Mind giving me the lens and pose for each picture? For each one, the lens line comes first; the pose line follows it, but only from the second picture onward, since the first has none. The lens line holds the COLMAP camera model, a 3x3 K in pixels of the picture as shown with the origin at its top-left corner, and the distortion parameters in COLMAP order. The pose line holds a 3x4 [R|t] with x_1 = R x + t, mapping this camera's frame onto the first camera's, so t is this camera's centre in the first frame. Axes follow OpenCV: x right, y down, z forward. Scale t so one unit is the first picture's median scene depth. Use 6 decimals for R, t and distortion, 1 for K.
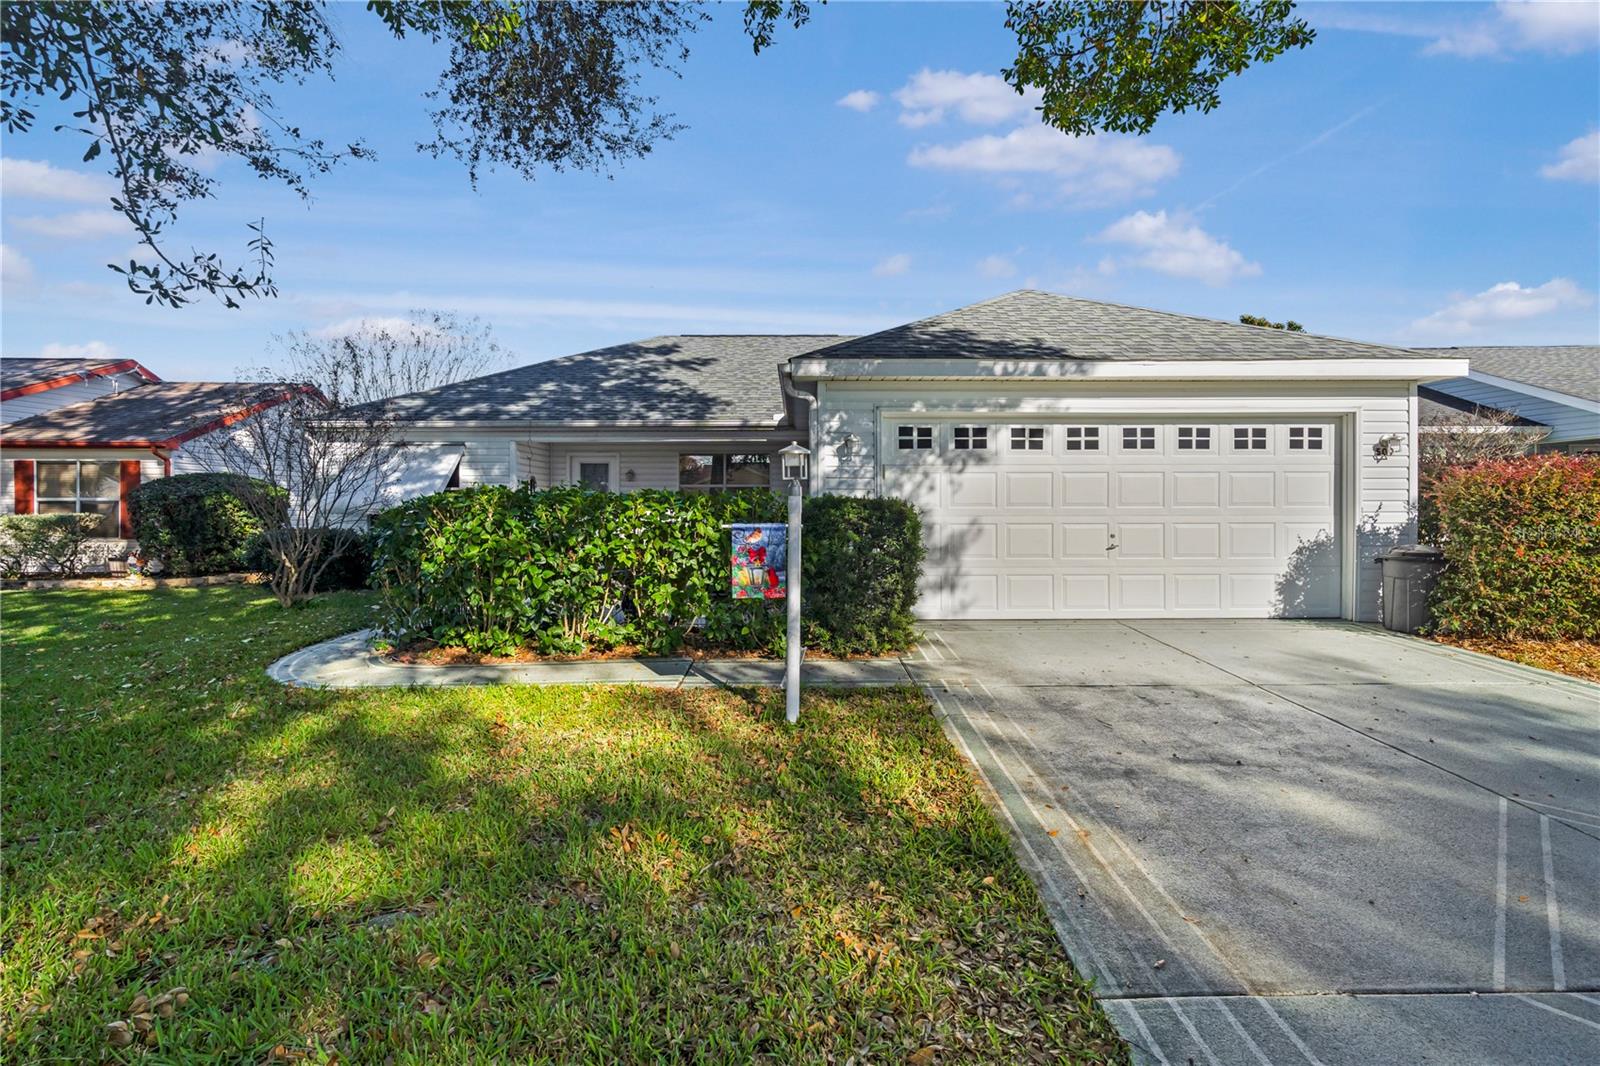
lens RADIAL K [[738.0, 0, 796.1], [0, 738.0, 507.8], [0, 0, 1]] dist [-0.001491, 0.000221]
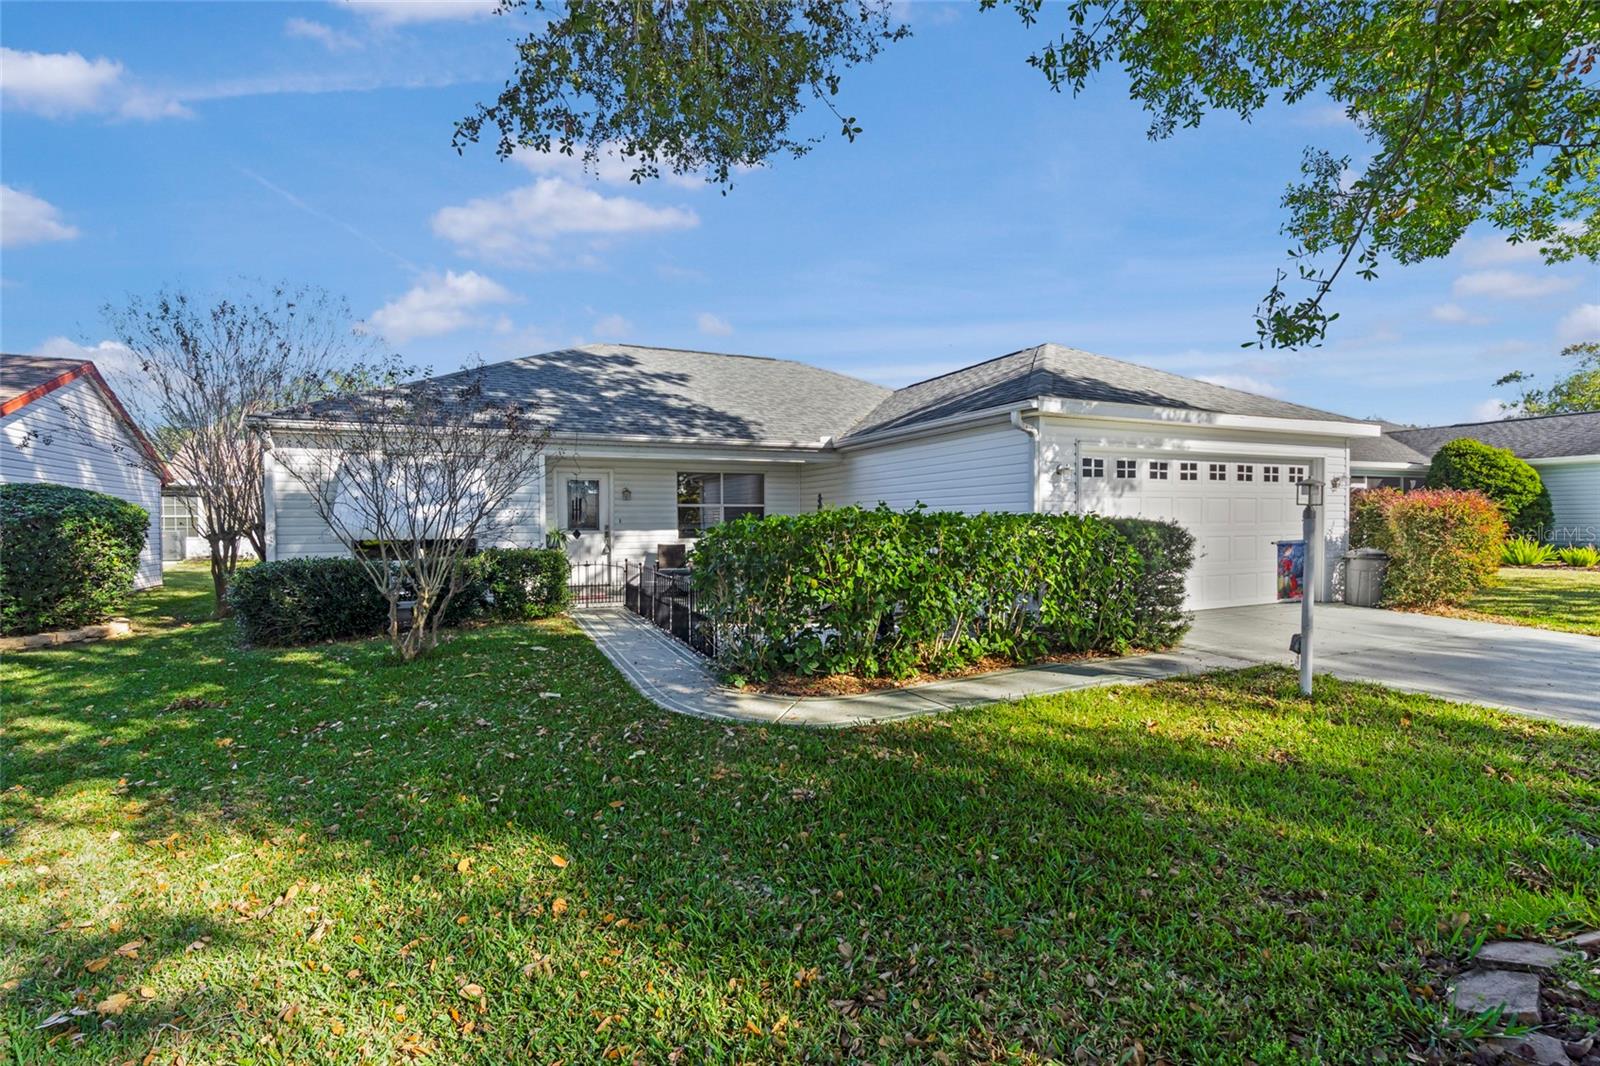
lens RADIAL K [[738.0, 0, 796.1], [0, 738.0, 507.8], [0, 0, 1]] dist [-0.001491, 0.000221]
pose [[0.909850, 0.001332, 0.414936, -0.768421], [0.007692, 0.999769, -0.020077, -0.010149], [-0.414866, 0.021458, 0.909629, 0.116782]]
